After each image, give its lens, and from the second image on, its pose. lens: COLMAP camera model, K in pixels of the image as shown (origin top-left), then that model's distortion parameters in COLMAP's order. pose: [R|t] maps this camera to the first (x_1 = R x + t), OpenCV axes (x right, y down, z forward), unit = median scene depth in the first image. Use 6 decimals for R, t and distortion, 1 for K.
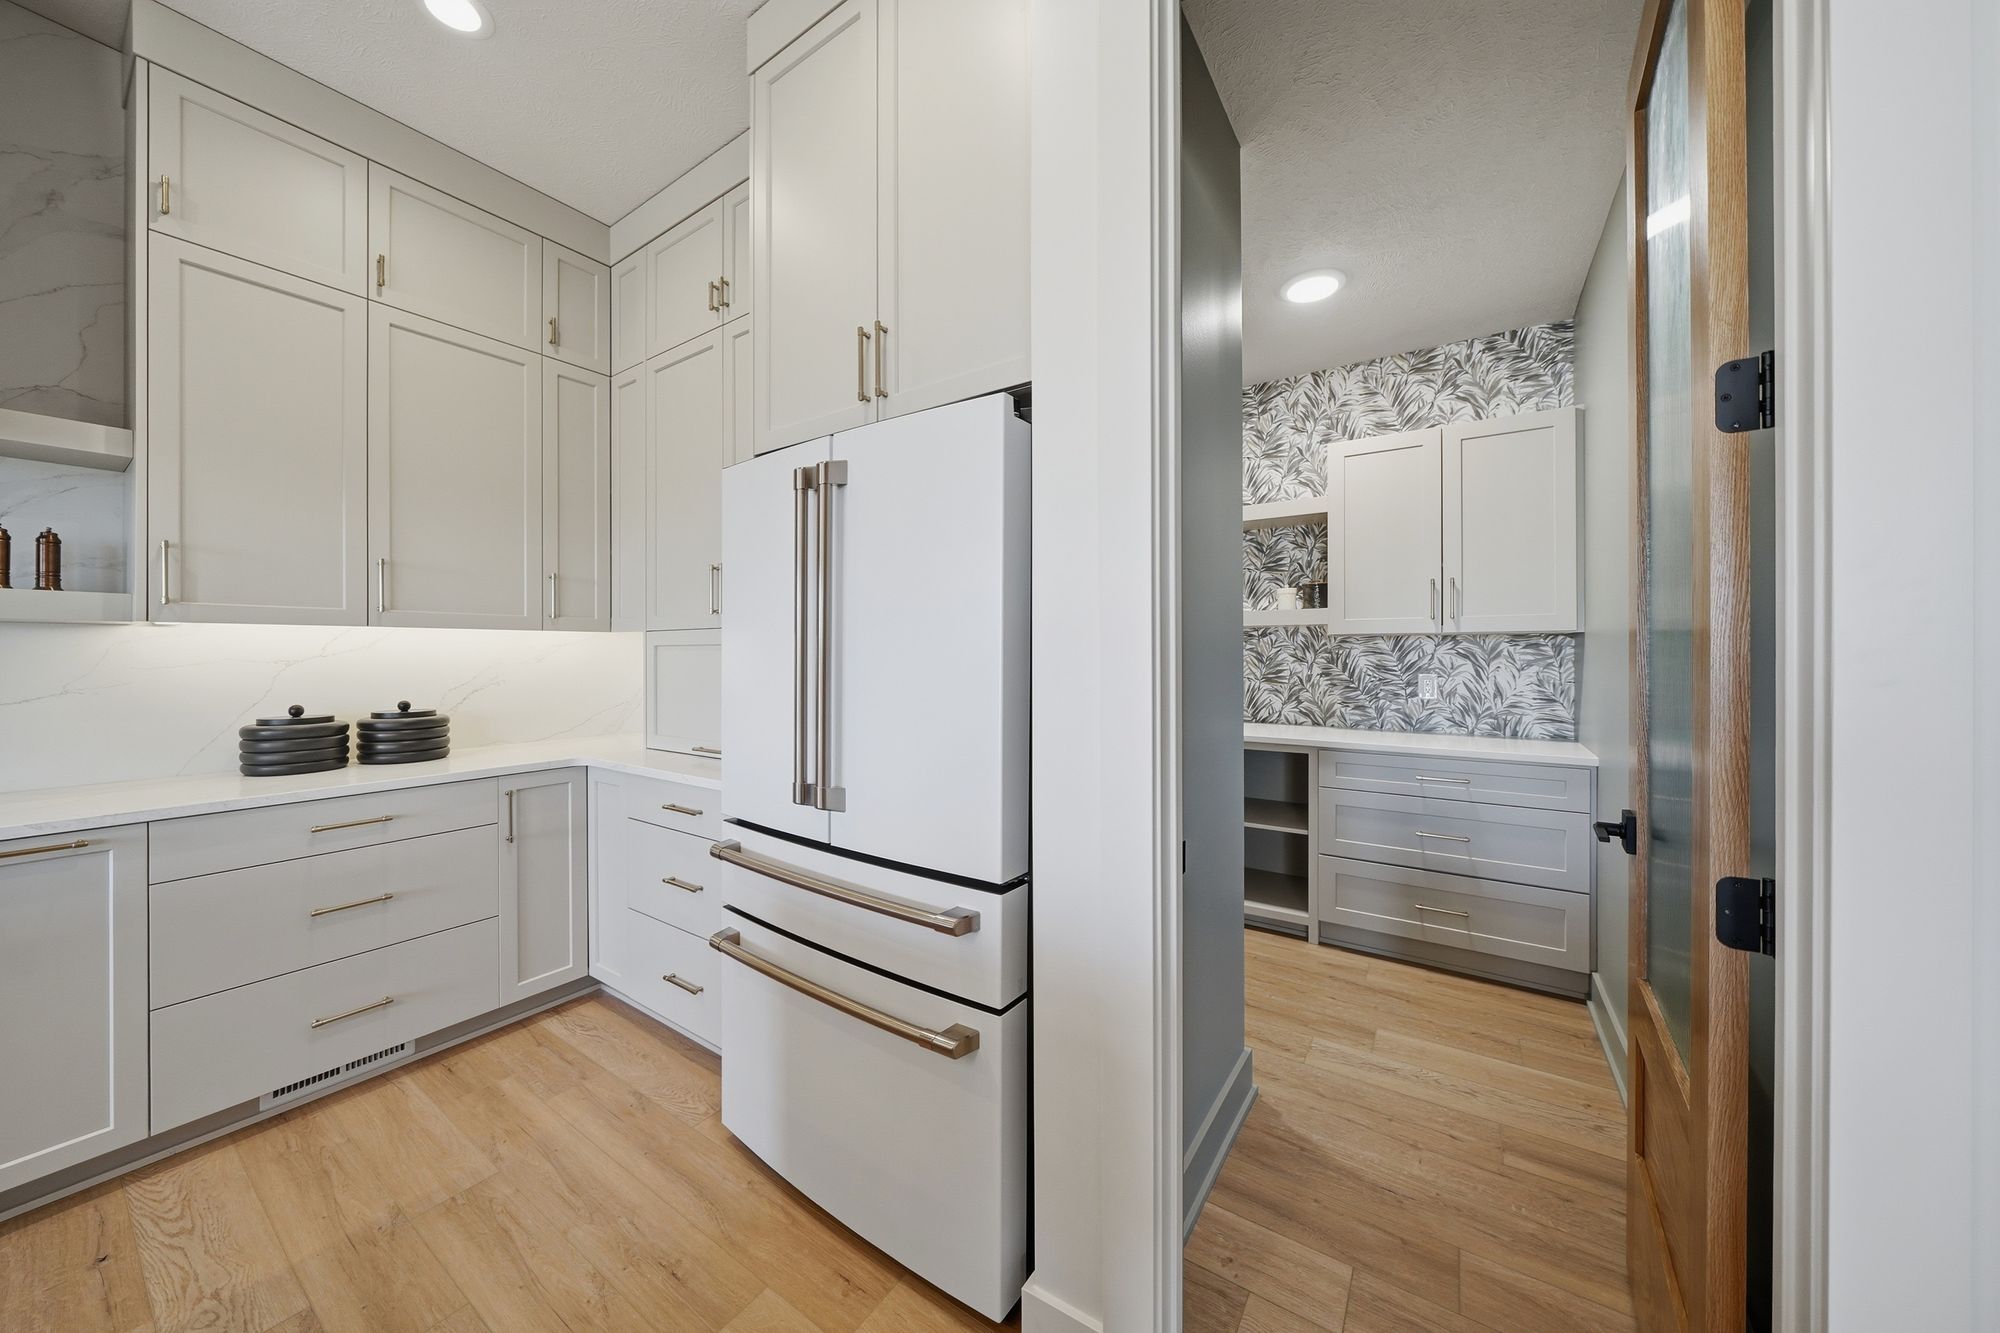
lens RADIAL K [[674.5, 0, 987.8], [0, 674.5, 654.2], [0, 0, 1]] dist [-0.008907, 0.000279]
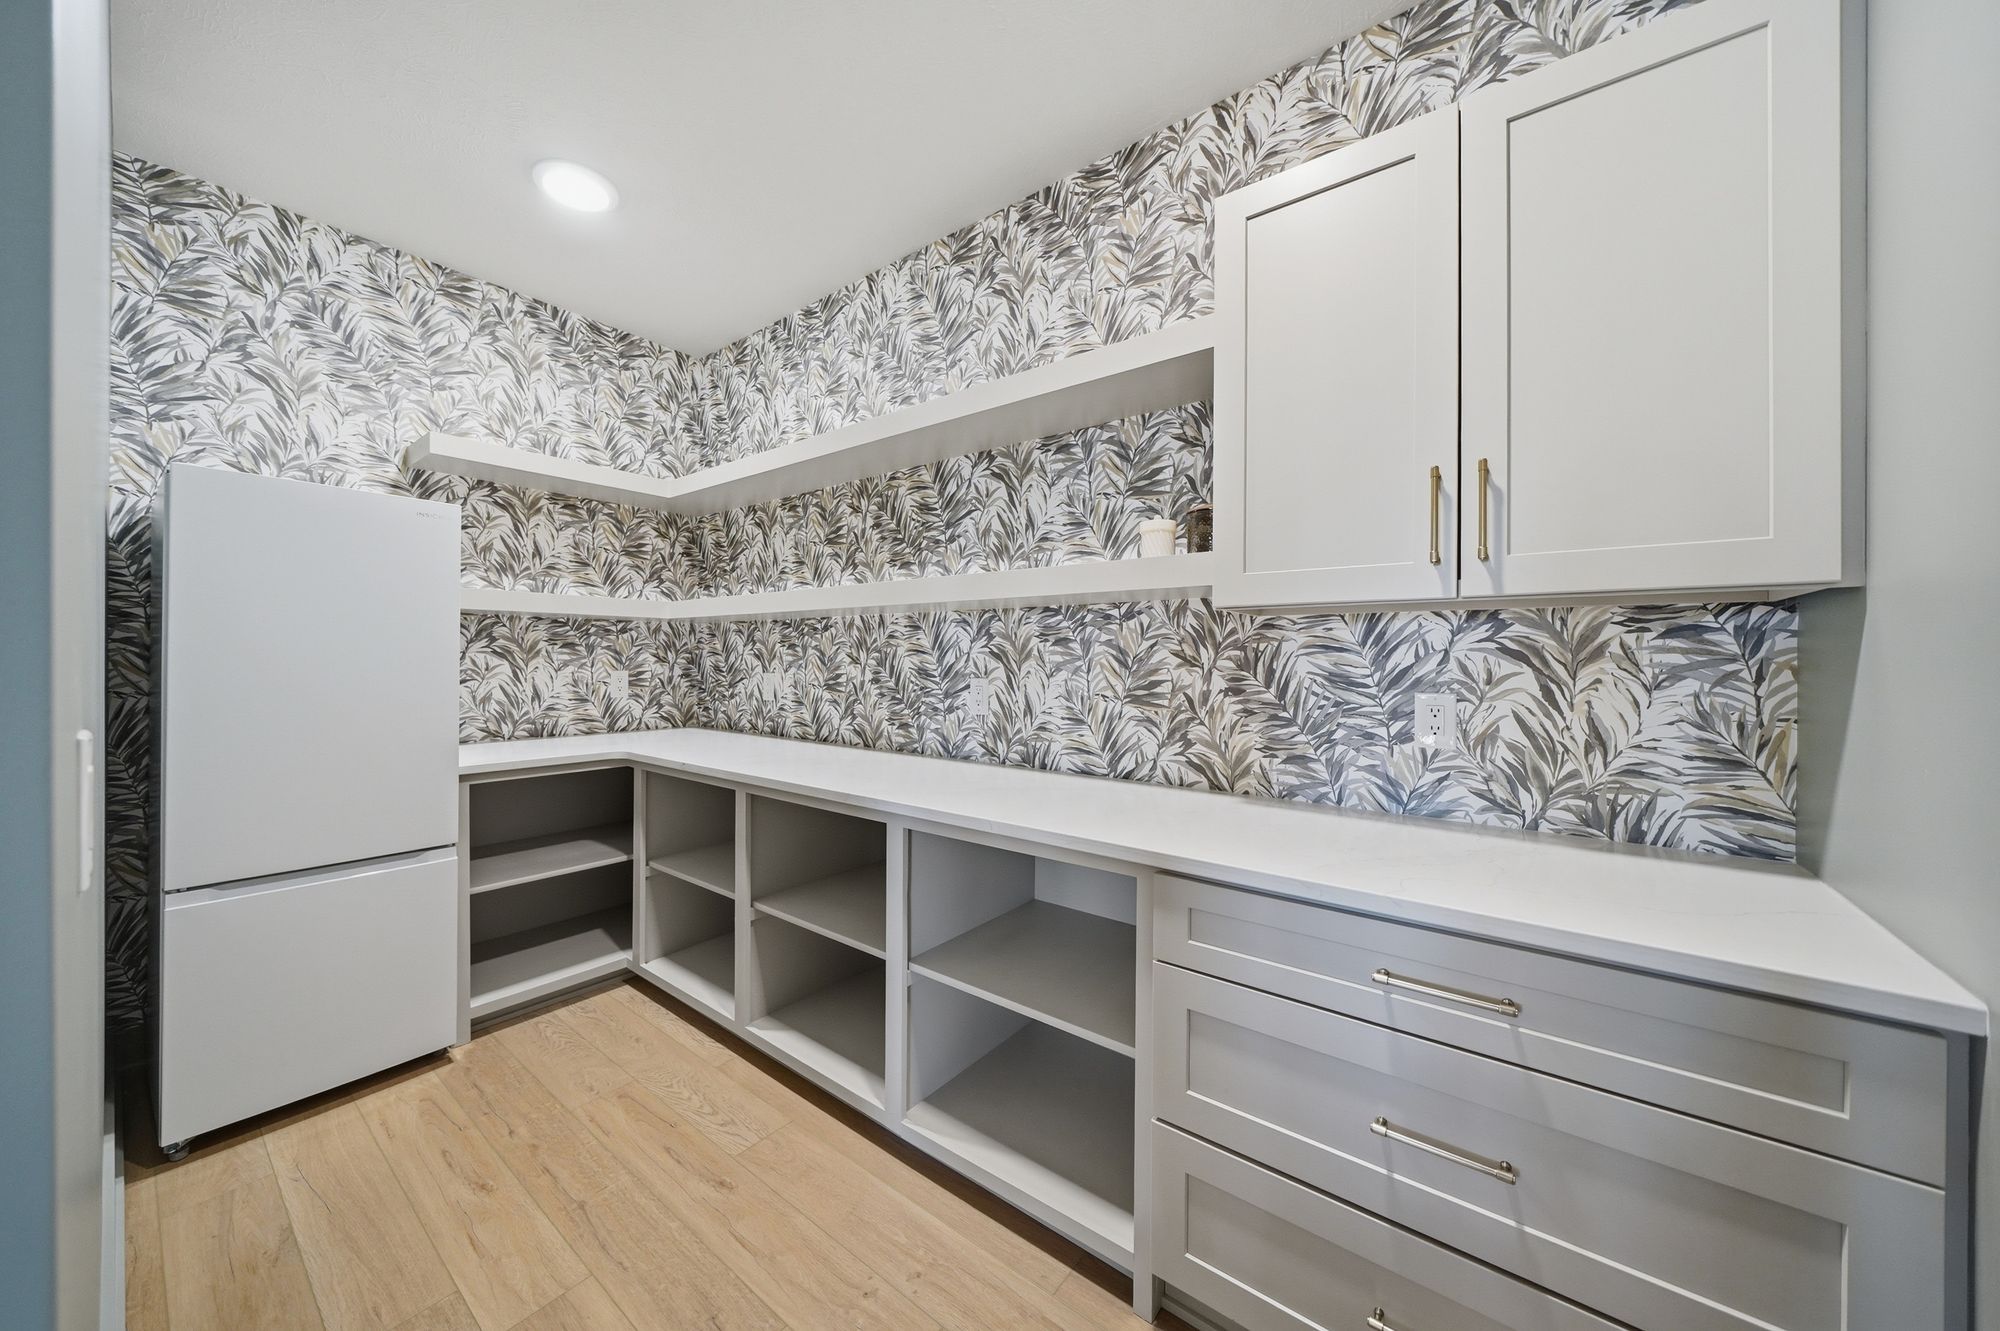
lens RADIAL K [[674.5, 0, 995.8], [0, 674.5, 659.2], [0, 0, 1]] dist [-0.008907, 0.000279]
pose [[0.998333, 0.008240, -0.057117, 0.376737], [-0.008311, 0.999965, -0.001000, 0.008444], [0.057107, 0.001473, 0.998367, 0.517631]]
